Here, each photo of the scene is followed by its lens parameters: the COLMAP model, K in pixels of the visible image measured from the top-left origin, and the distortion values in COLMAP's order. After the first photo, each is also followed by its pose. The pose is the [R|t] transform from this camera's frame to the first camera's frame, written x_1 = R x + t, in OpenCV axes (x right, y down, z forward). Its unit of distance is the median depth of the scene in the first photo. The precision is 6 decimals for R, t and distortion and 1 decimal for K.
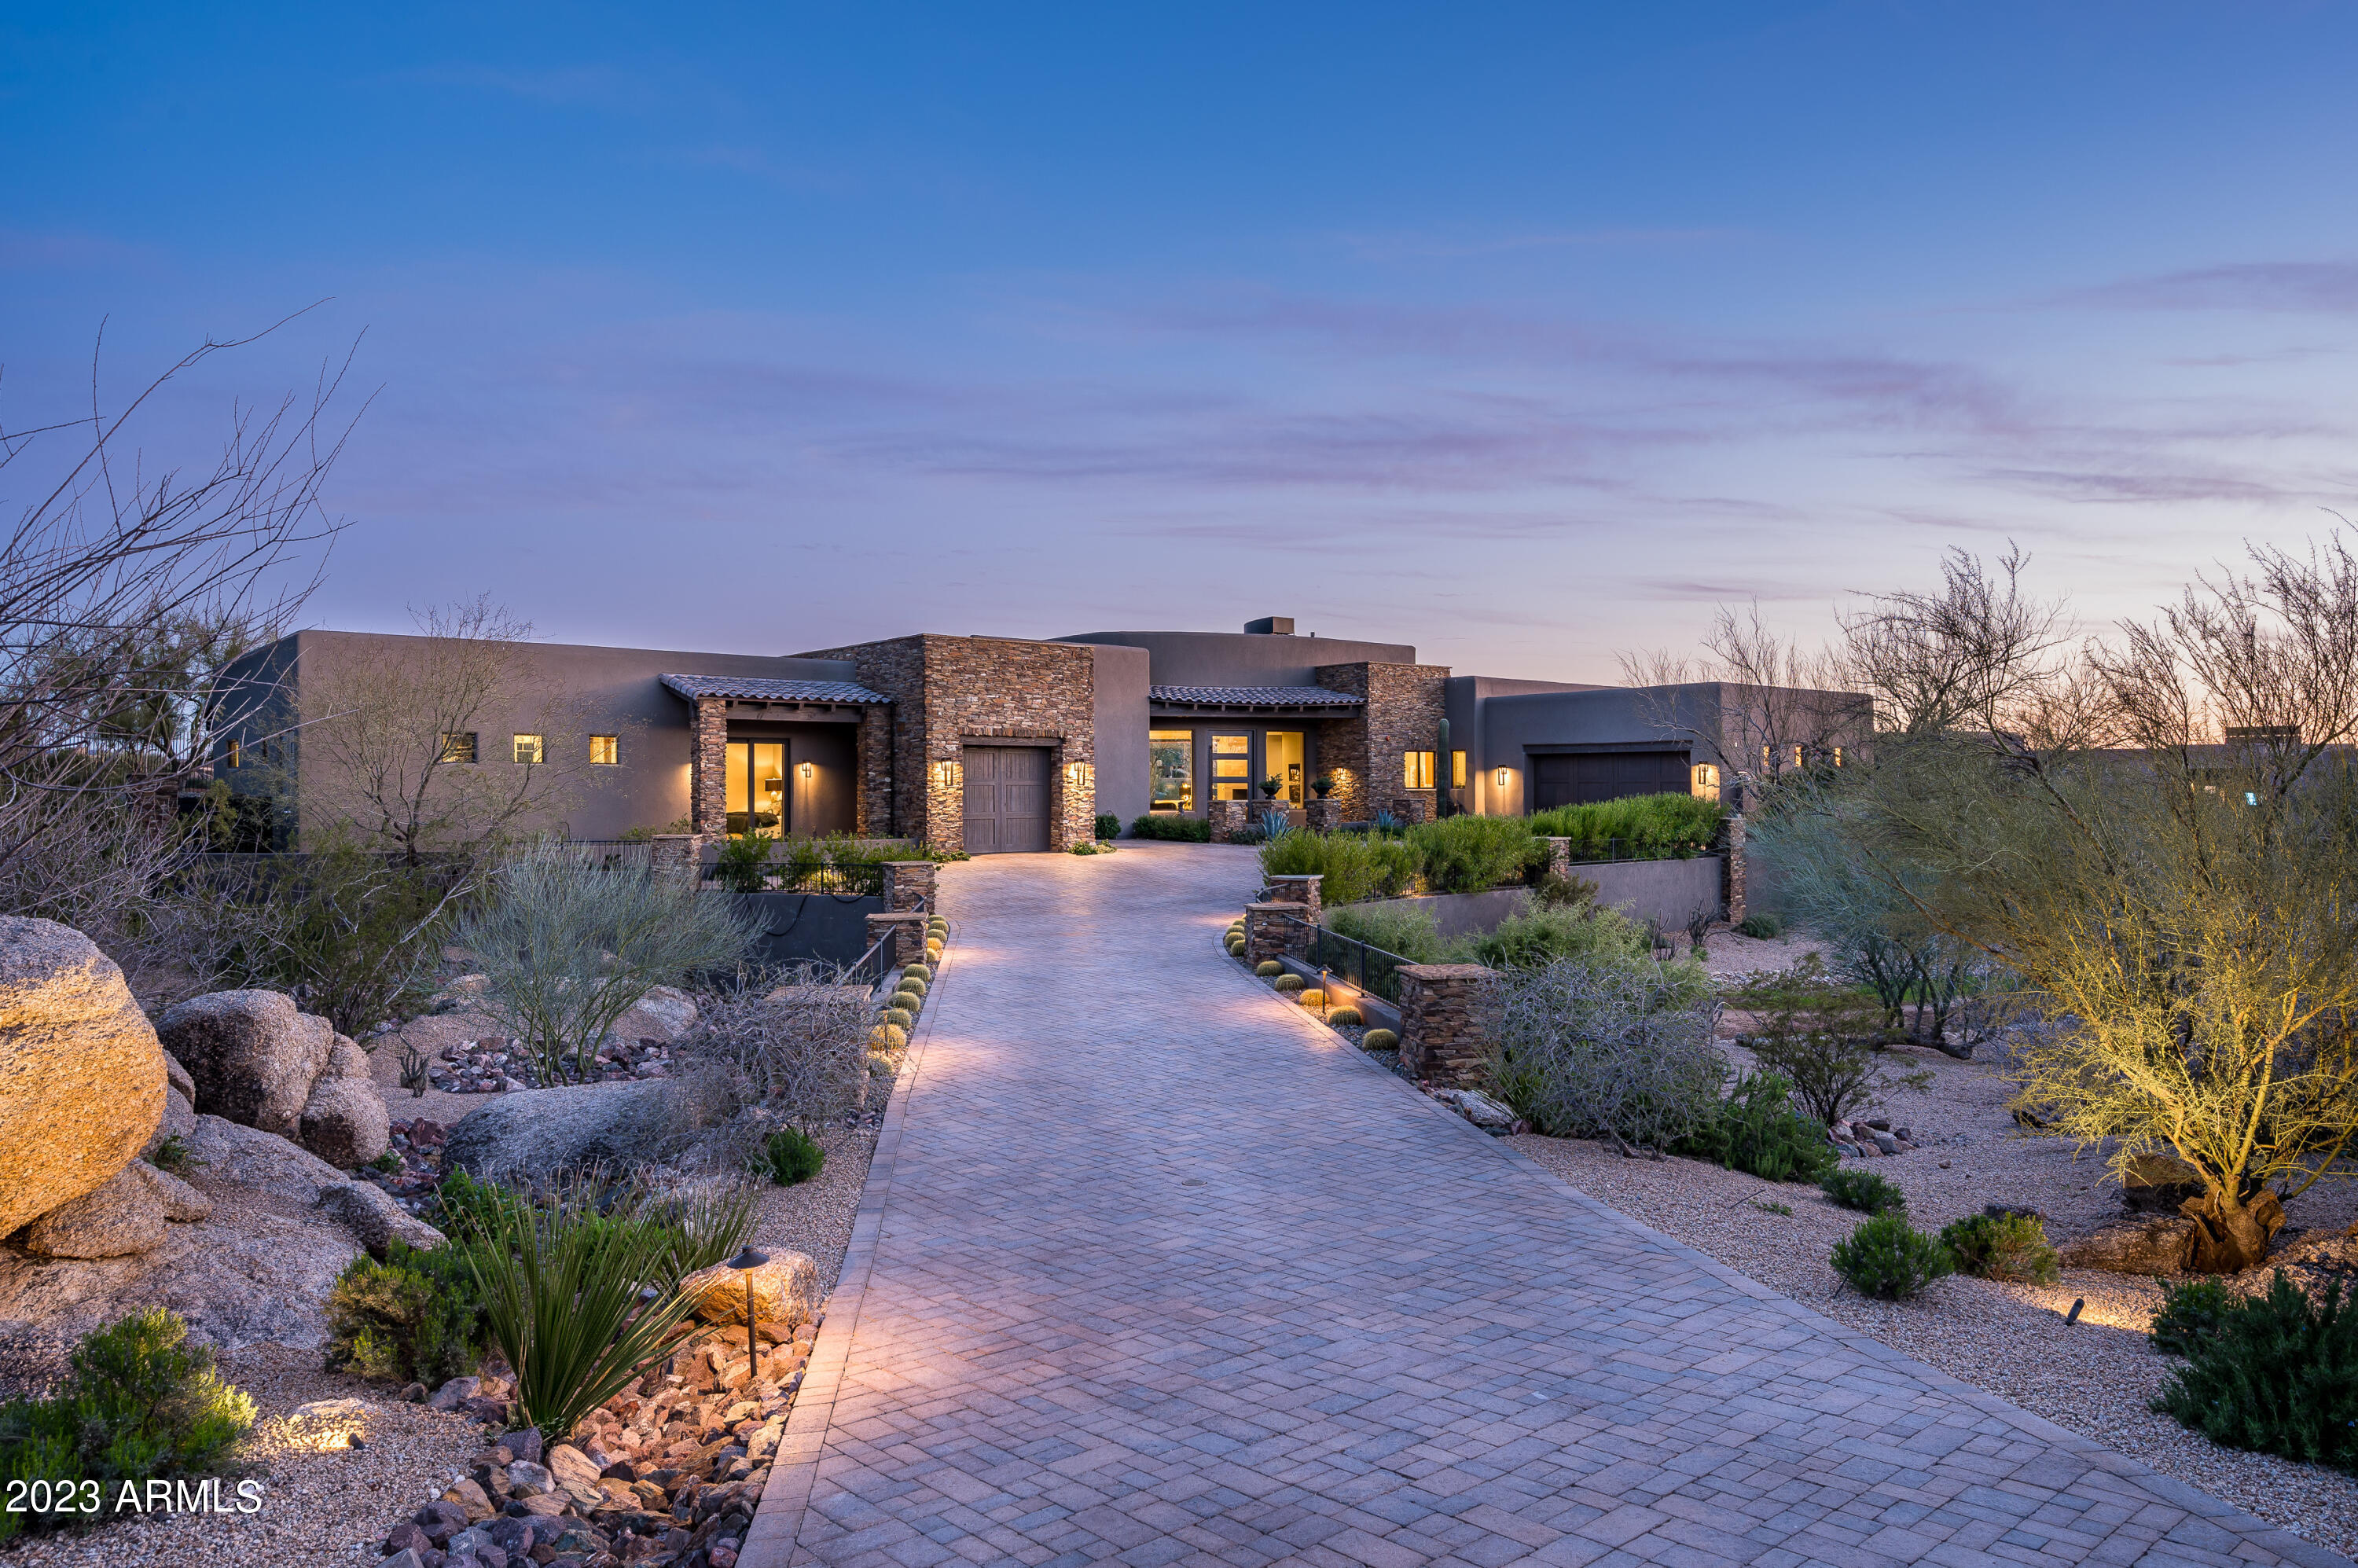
lens RADIAL K [[1419.8, 0, 1176.4], [0, 1419.8, 784.7], [0, 0, 1]] dist [-0.008086, -0.002178]
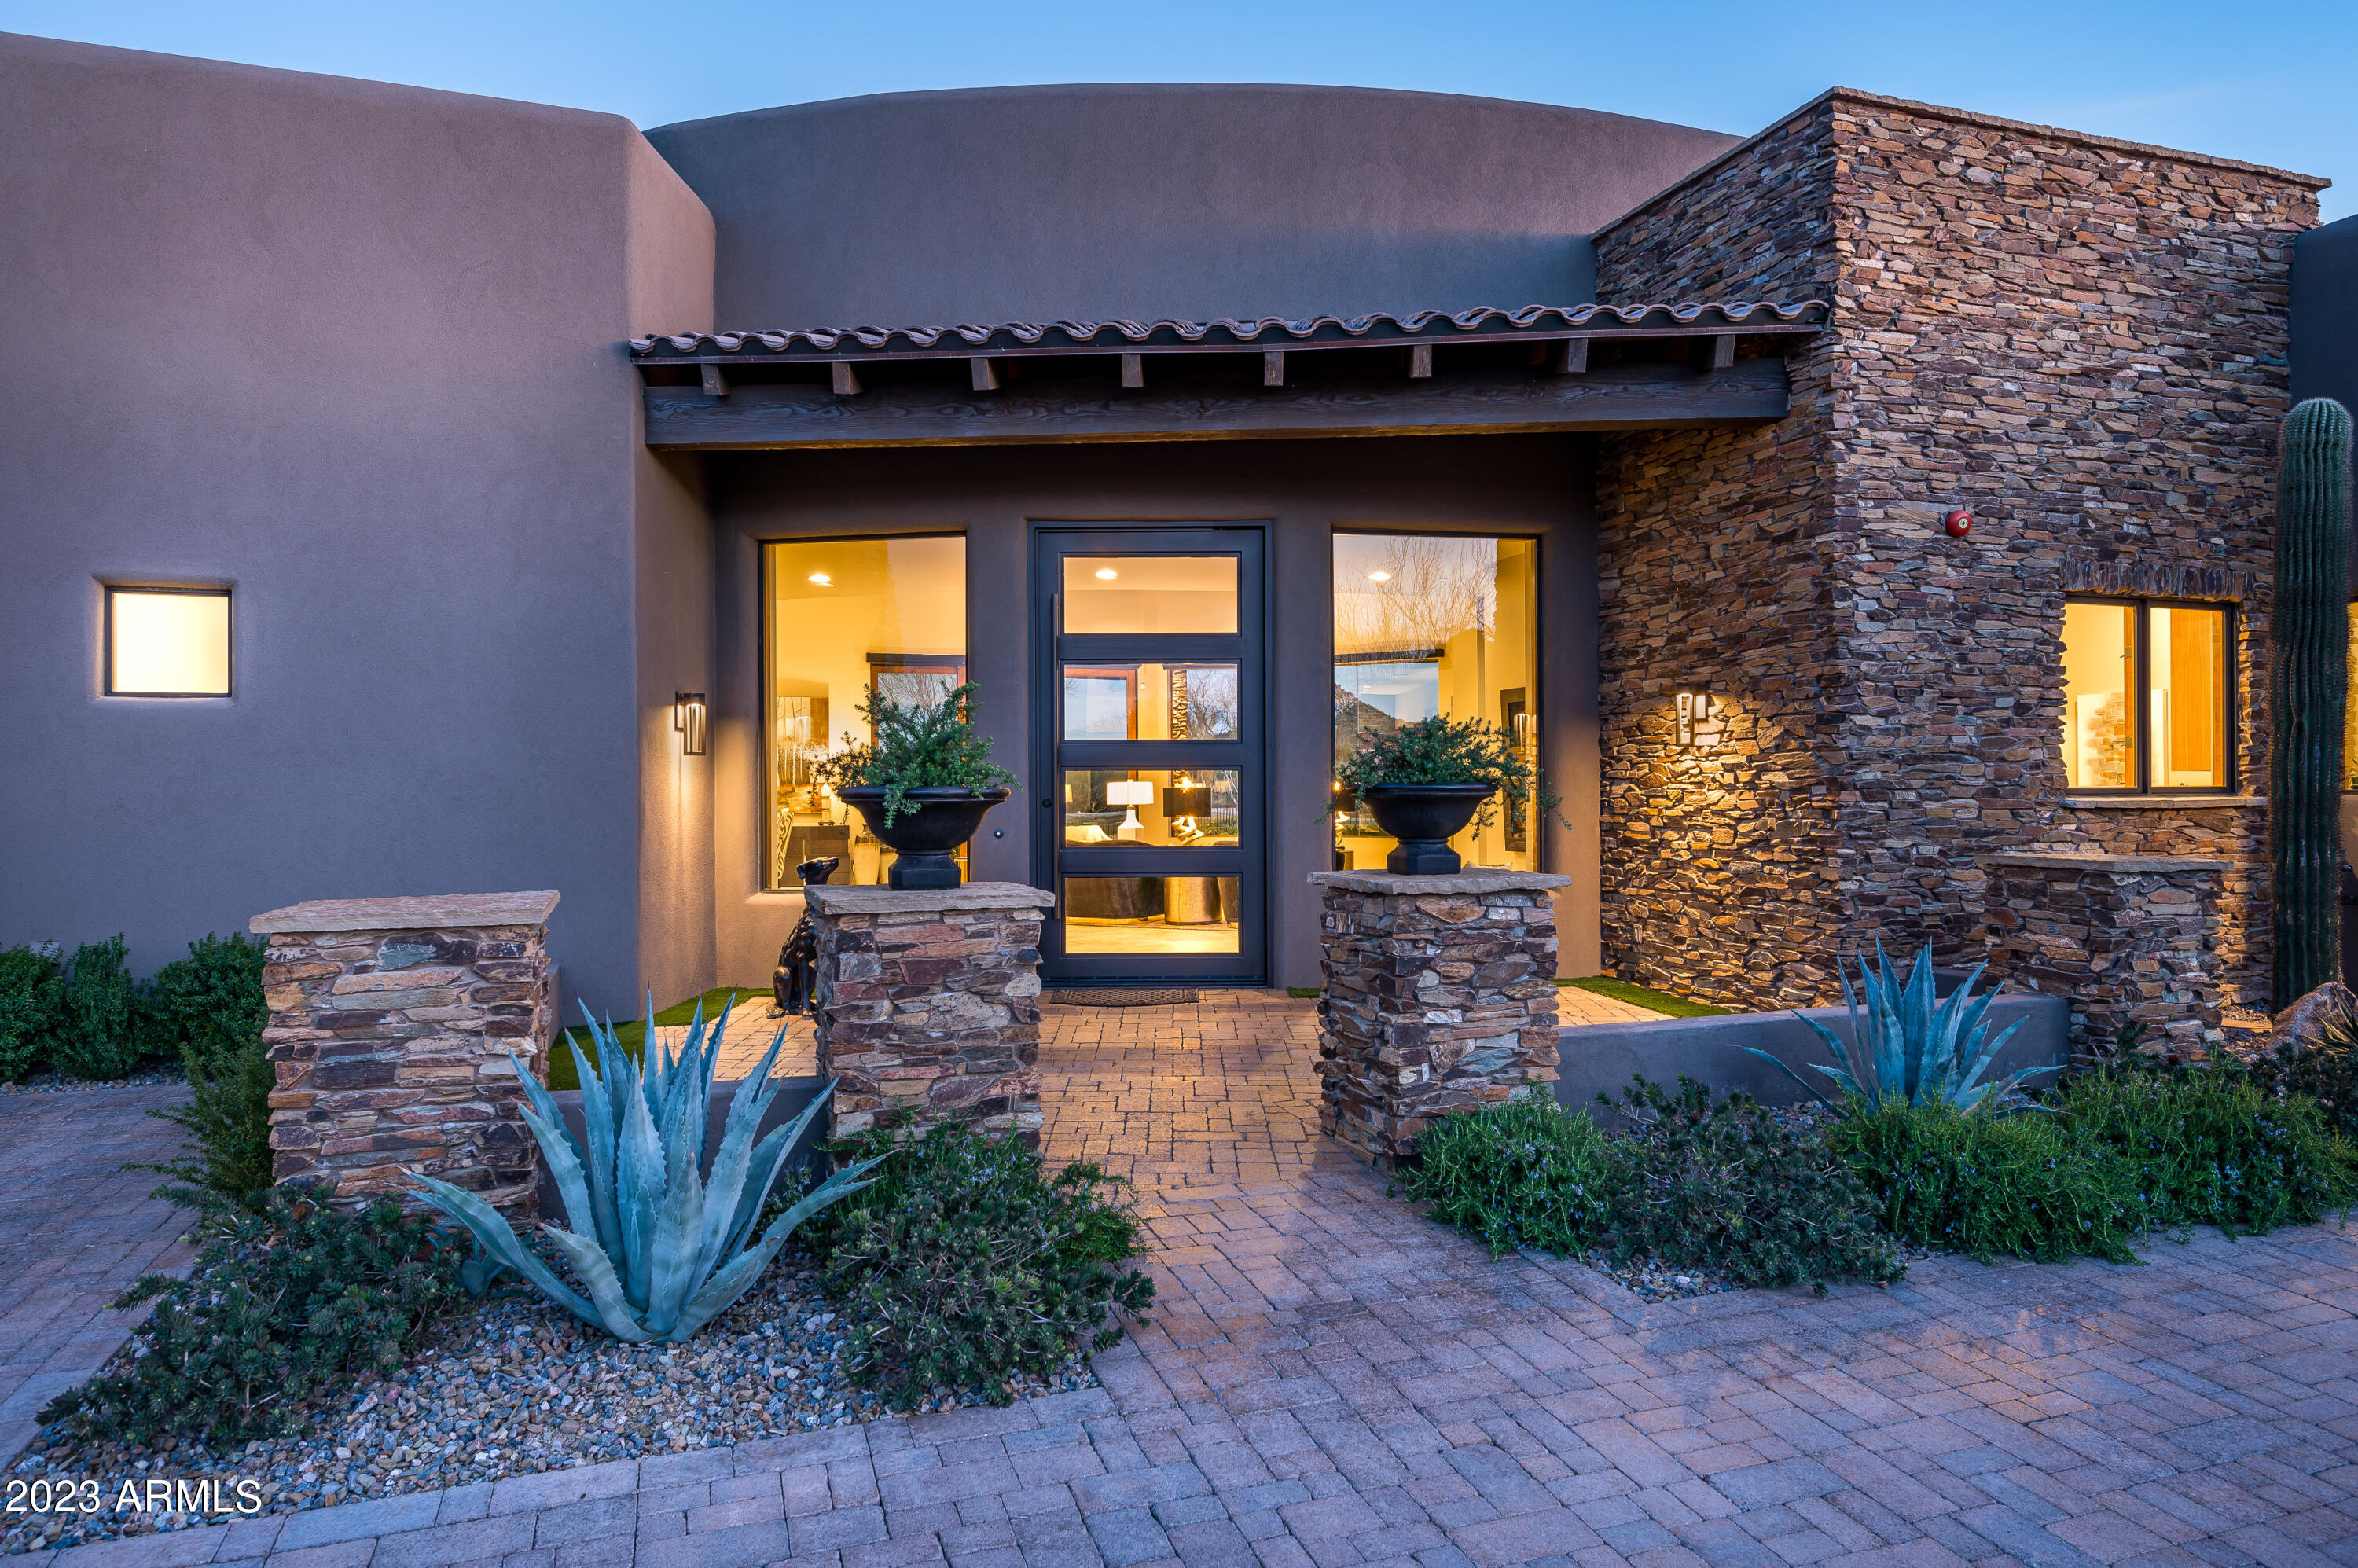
lens RADIAL K [[1419.8, 0, 1185.6], [0, 1419.8, 781.8], [0, 0, 1]] dist [-0.008086, -0.002178]
pose [[0.931780, -0.004081, -0.363001, 0.121488], [0.003367, 0.999991, -0.002598, 0.001312], [0.363009, 0.001198, 0.931785, 0.788747]]
